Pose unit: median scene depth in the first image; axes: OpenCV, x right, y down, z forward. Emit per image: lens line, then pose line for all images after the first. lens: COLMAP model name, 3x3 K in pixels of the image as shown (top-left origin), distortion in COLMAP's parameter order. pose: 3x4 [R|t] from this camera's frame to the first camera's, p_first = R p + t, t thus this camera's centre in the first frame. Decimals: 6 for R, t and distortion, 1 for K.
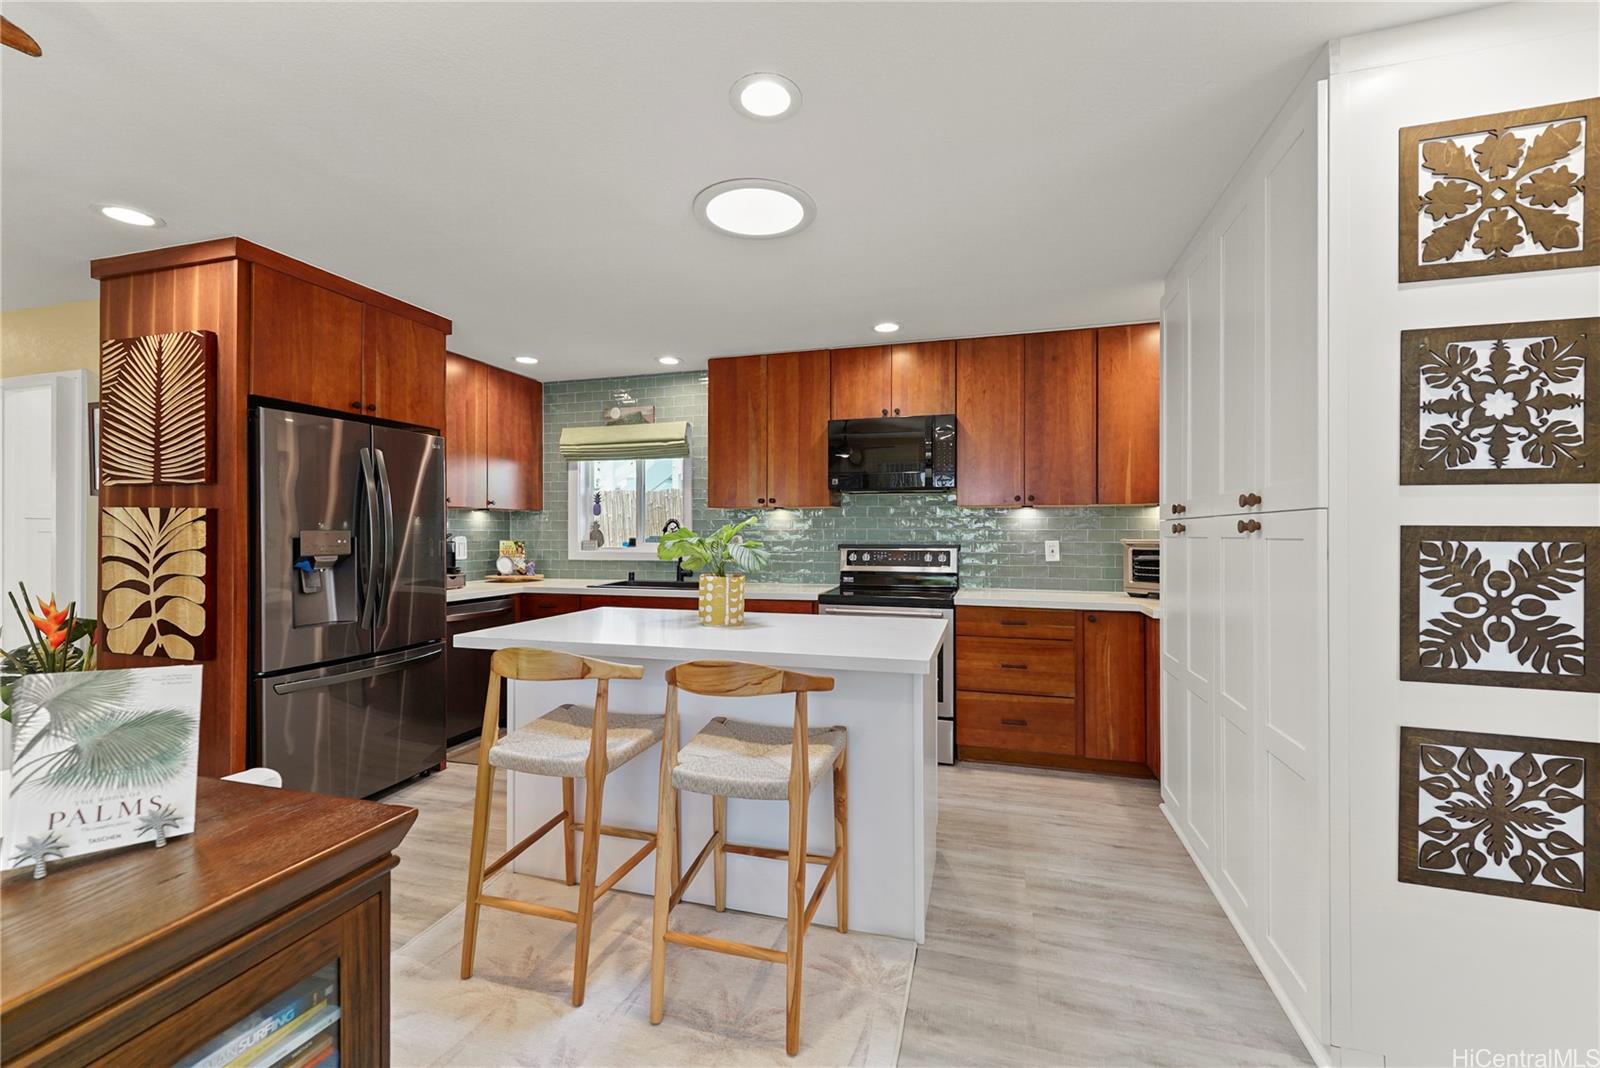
lens RADIAL K [[652.0, 0, 794.7], [0, 652.0, 530.3], [0, 0, 1]] dist [0.002020, 0.000004]
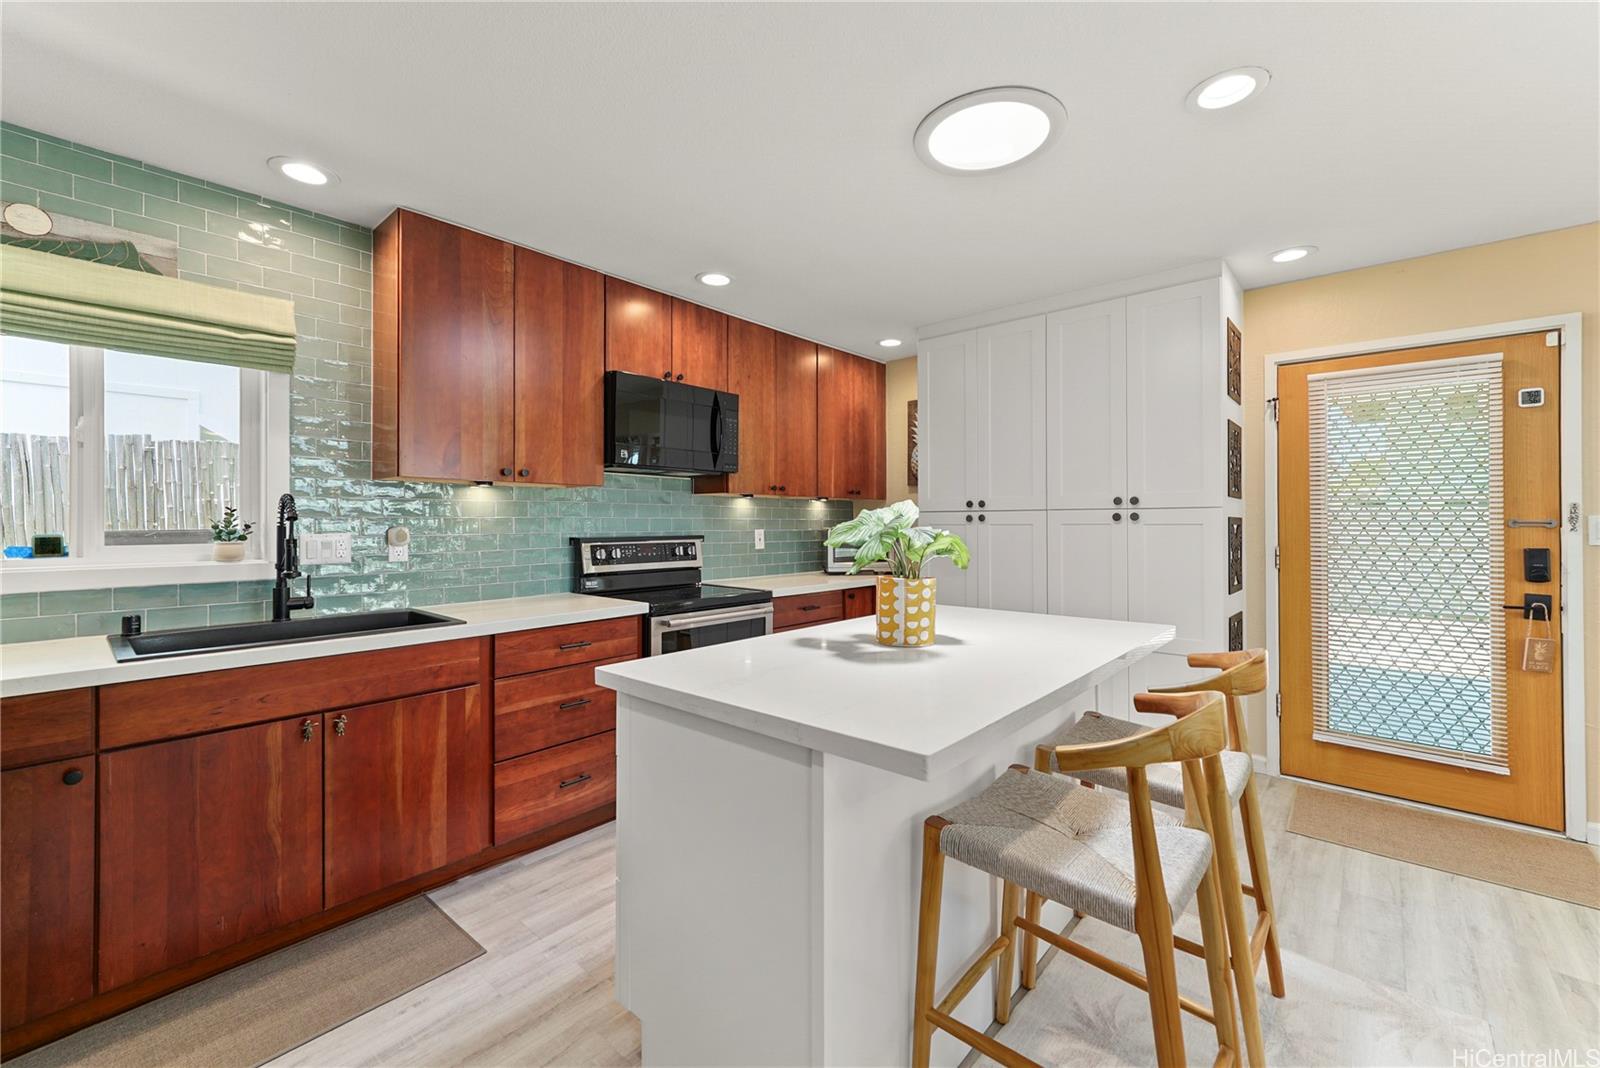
lens RADIAL K [[644.5, 0, 799.5], [0, 644.5, 517.6], [0, 0, 1]] dist [0.000306, -0.000031]
pose [[0.419960, 0.006931, 0.907516, -0.548147], [-0.000189, 0.999971, -0.007549, 0.004831], [-0.907543, 0.002999, 0.419949, 0.527700]]
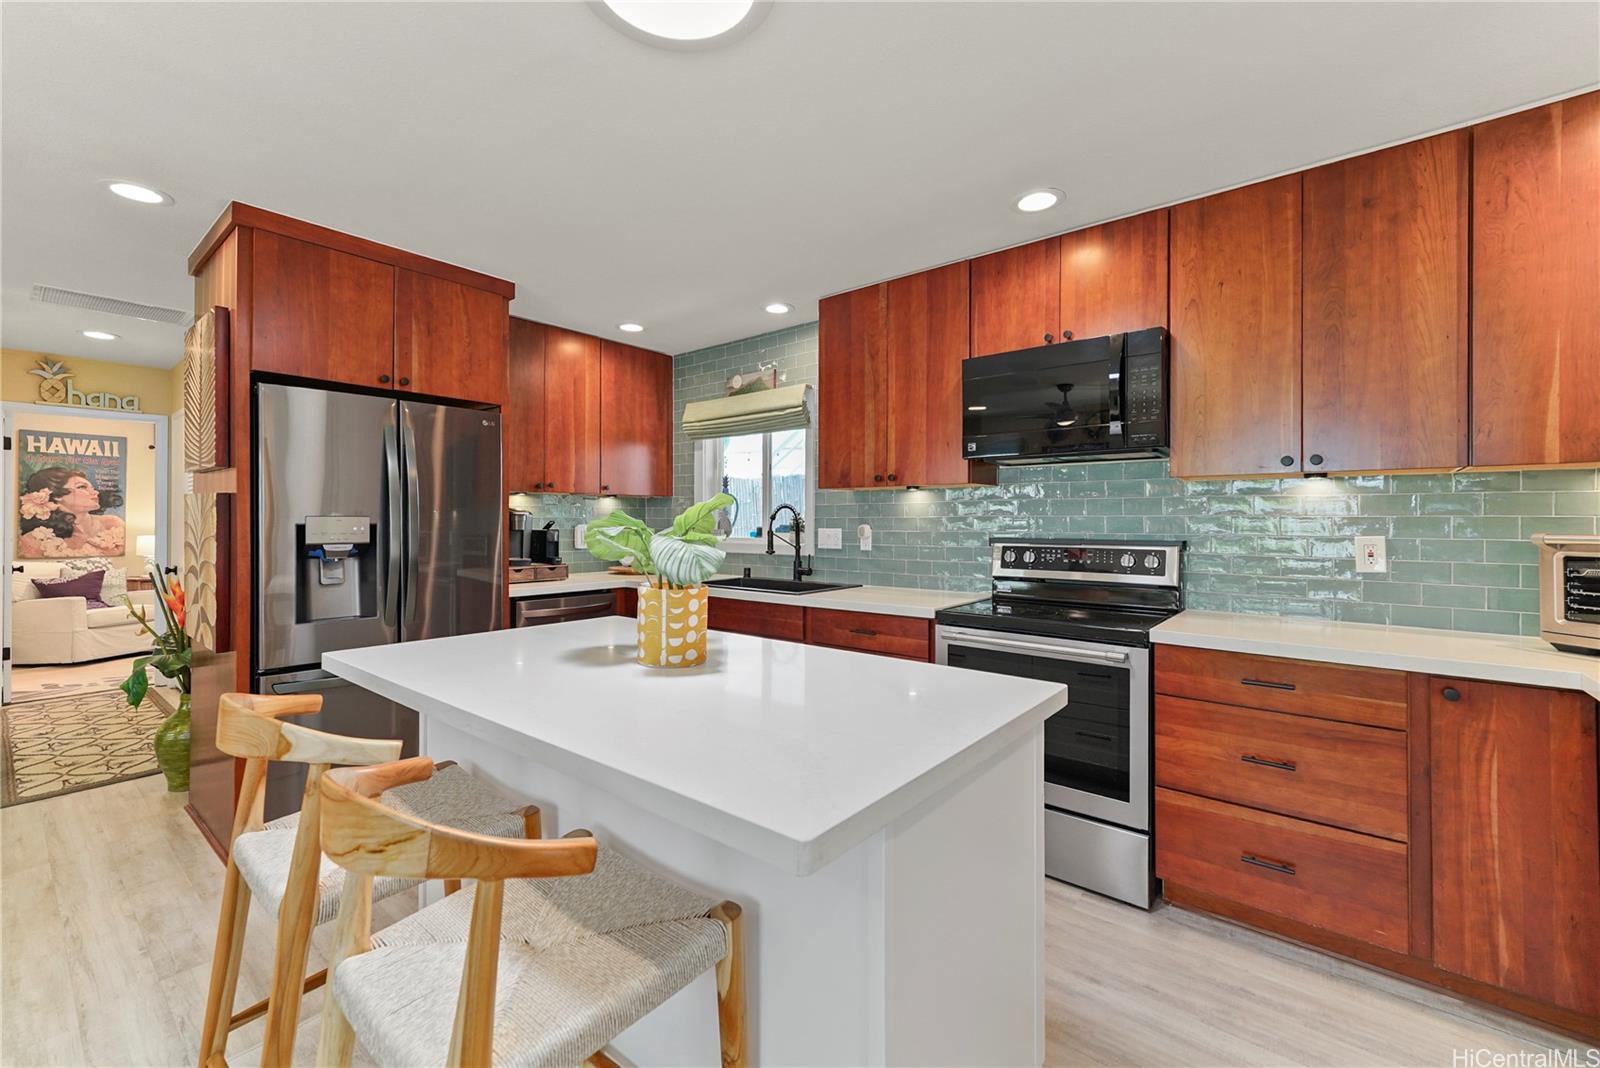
lens RADIAL K [[653.8, 0, 792.7], [0, 653.8, 519.8], [0, 0, 1]] dist [0.000395, -0.000272]
pose [[0.920866, 0.001345, -0.389877, 0.163716], [-0.001578, 0.999999, -0.000277, 0.003139], [0.389876, 0.000870, 0.920867, 0.299893]]
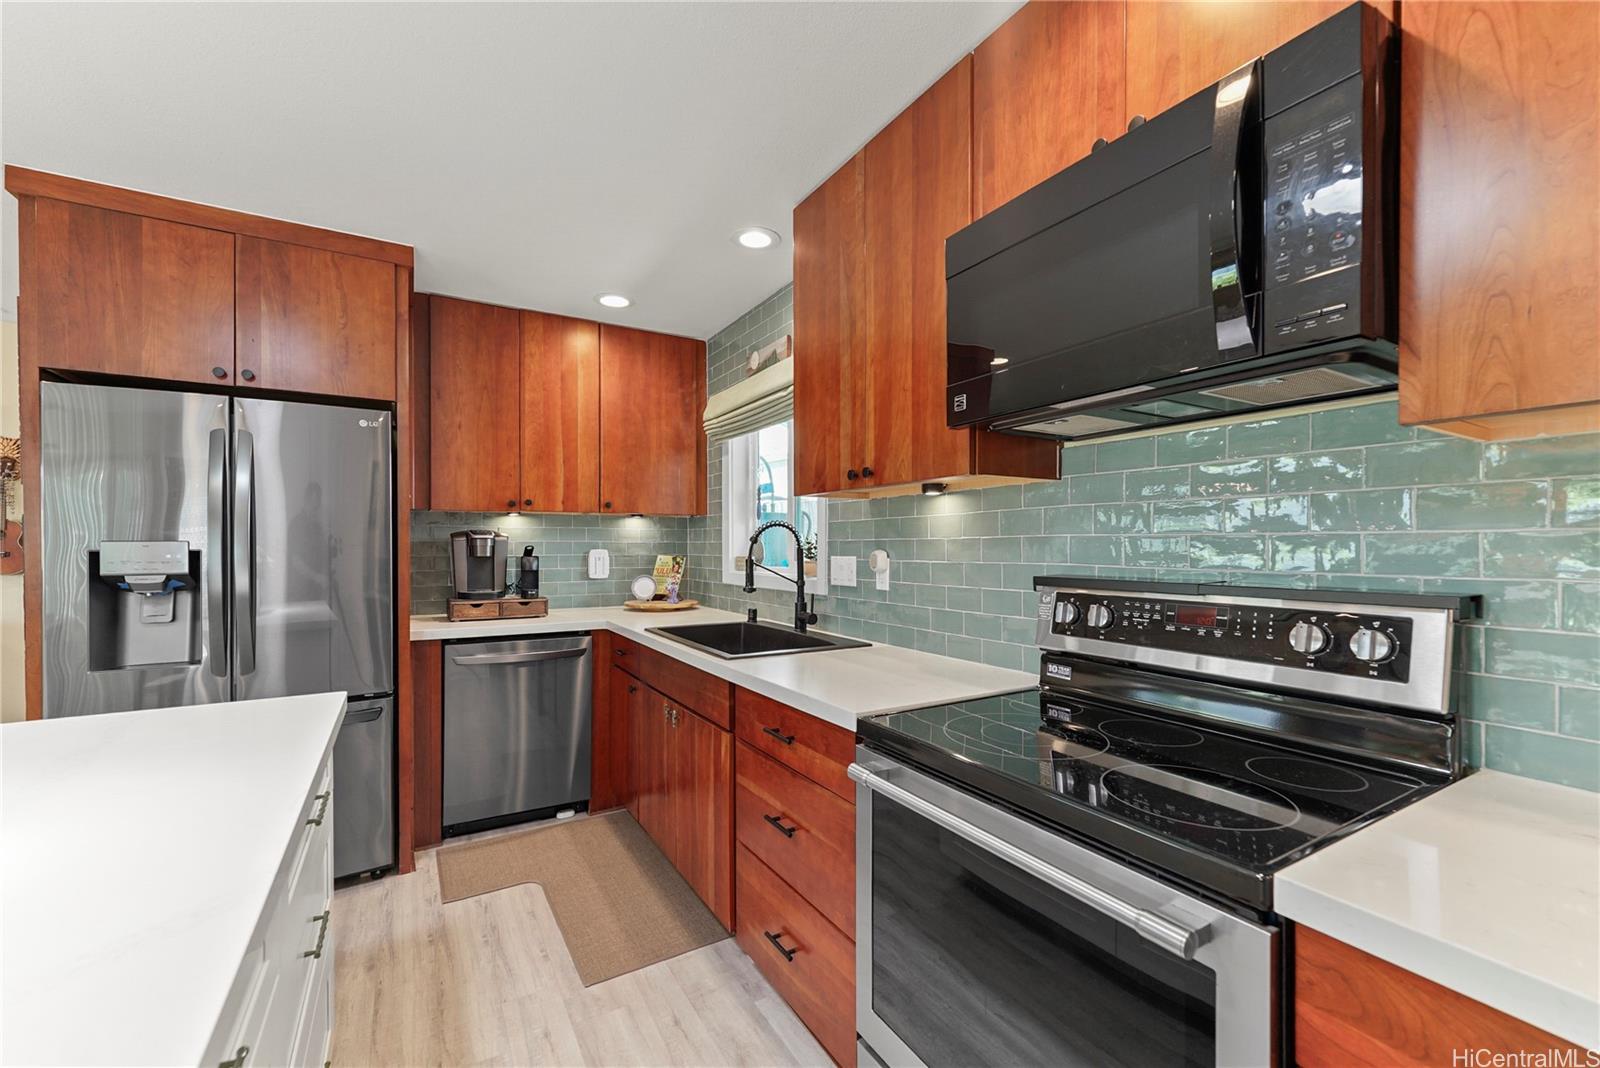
lens RADIAL K [[653.6, 0, 801.9], [0, 653.6, 546.9], [0, 0, 1]] dist [0.002174, -0.000054]
pose [[0.737689, 0.002570, -0.675136, 0.251191], [0.001563, 0.999984, 0.005515, 0.002677], [0.675139, -0.005124, 0.737673, 0.703644]]
